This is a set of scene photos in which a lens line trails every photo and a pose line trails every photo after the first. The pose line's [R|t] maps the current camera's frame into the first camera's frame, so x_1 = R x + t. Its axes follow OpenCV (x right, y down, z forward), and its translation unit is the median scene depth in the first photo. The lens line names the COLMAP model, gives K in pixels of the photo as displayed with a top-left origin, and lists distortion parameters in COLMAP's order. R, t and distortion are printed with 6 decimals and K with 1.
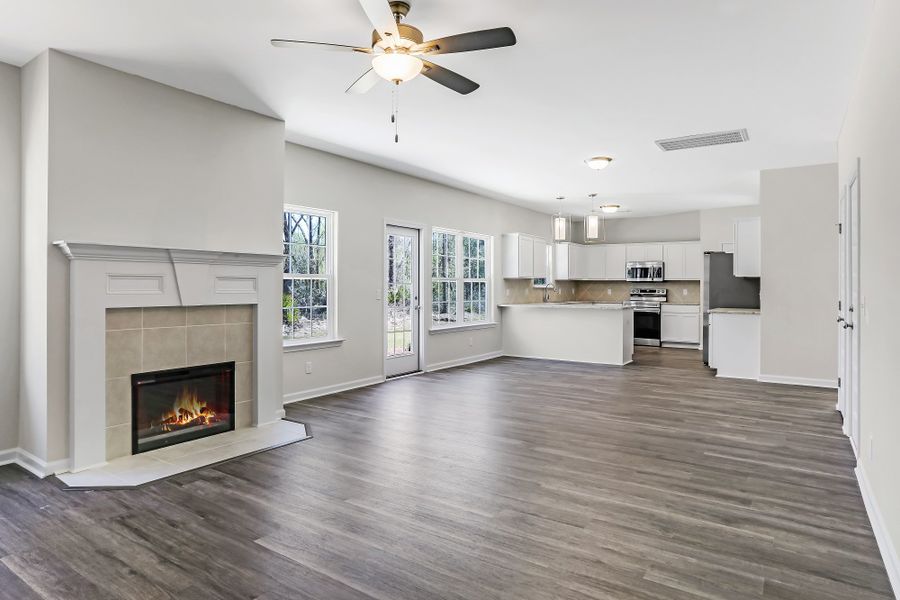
lens RADIAL K [[522.3, 0, 451.6], [0, 522.3, 291.0], [0, 0, 1]] dist [-0.033250, 0.013256]
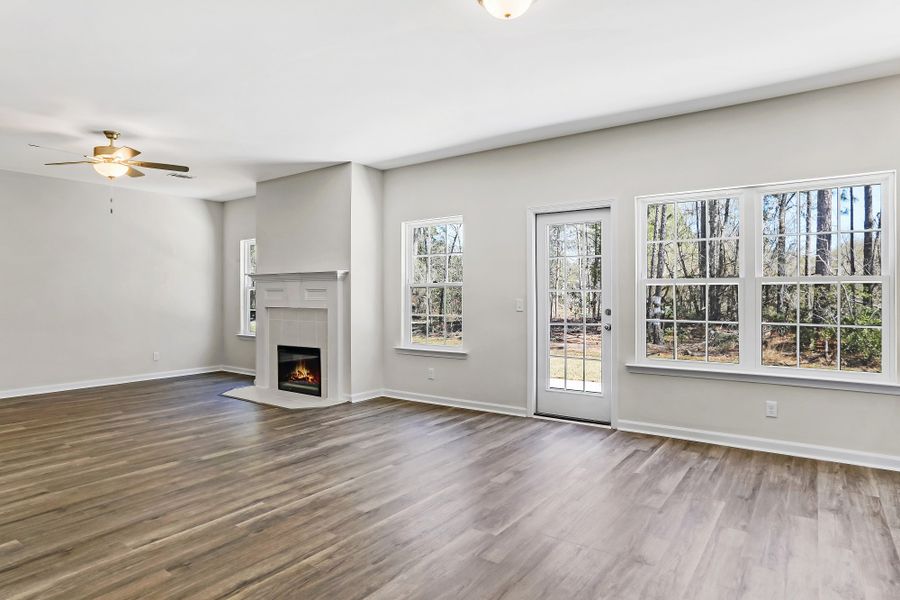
lens RADIAL K [[522.3, 0, 451.3], [0, 522.3, 300.0], [0, 0, 1]] dist [-0.033250, 0.013256]
pose [[-0.016482, 0.000962, -0.999864, 0.477789], [-0.008815, 0.999961, 0.001107, -0.001214], [0.999825, 0.008832, -0.016473, 0.655295]]
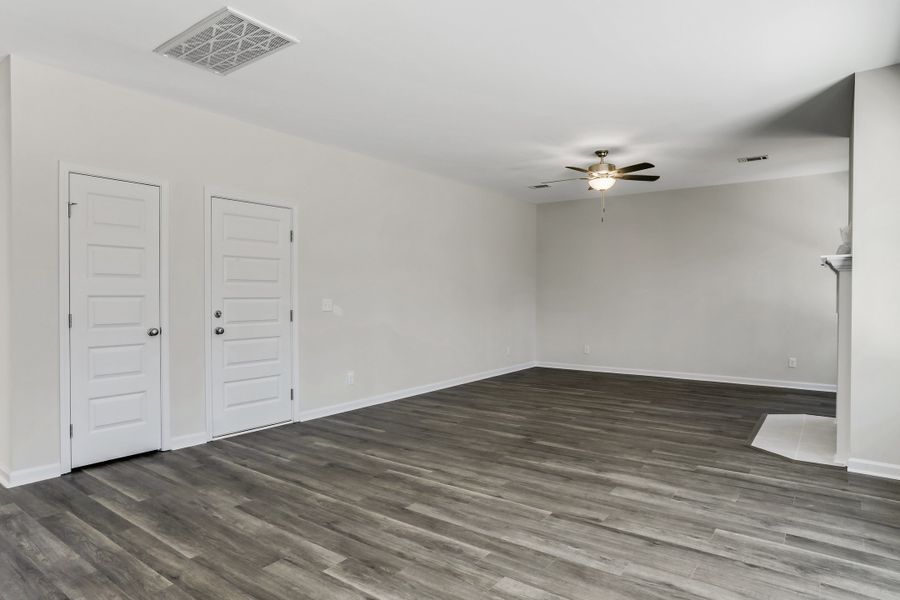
lens RADIAL K [[522.3, 0, 450.9], [0, 522.3, 300.1], [0, 0, 1]] dist [-0.033250, 0.013256]
pose [[-0.999269, -0.003309, 0.038081, 0.120546], [-0.002590, 0.999818, 0.018921, -0.007944], [-0.038136, 0.018809, -0.999096, 0.922295]]
